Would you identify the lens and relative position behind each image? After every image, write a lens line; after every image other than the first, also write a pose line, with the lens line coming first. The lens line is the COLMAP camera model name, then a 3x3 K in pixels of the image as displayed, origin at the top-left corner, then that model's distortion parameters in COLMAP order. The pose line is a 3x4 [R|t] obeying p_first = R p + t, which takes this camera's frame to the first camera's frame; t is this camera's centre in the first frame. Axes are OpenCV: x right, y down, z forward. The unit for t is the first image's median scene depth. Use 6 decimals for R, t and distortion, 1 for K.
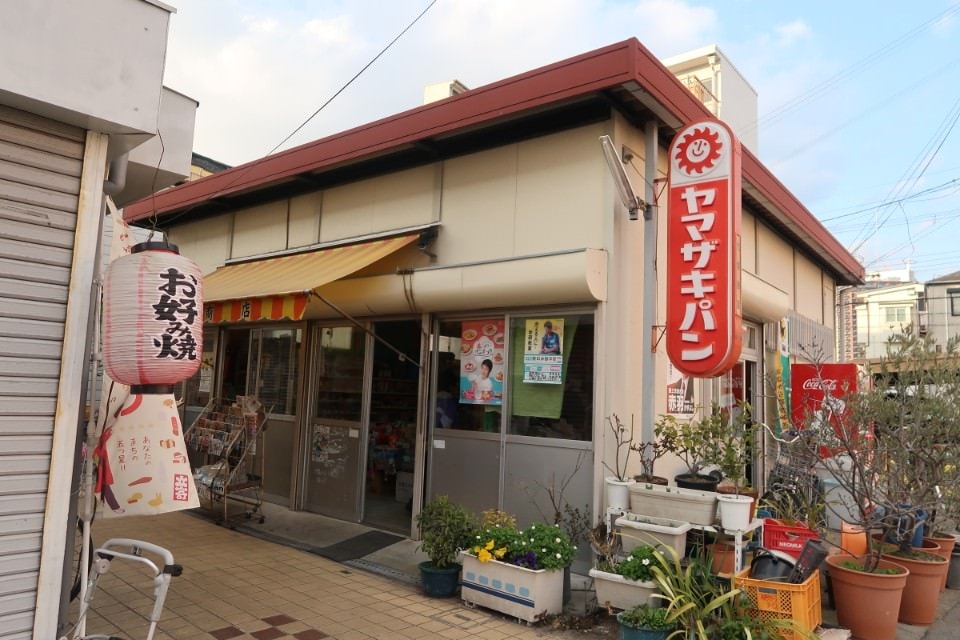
lens RADIAL K [[675.6, 0, 480.5], [0, 675.6, 322.6], [0, 0, 1]] dist [-0.012053, 0.003474]
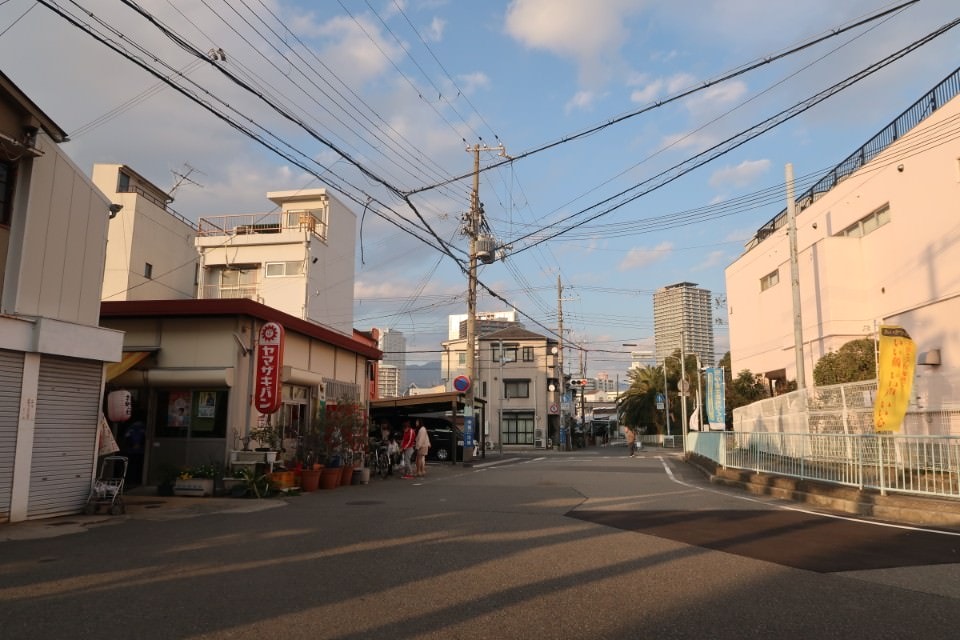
lens RADIAL K [[675.6, 0, 478.8], [0, 675.6, 324.9], [0, 0, 1]] dist [-0.012053, 0.003474]
pose [[0.874286, 0.041211, 0.483659, -0.277624], [-0.023547, 0.998817, -0.042542, -0.190078], [-0.484840, 0.025806, 0.874222, -1.892972]]
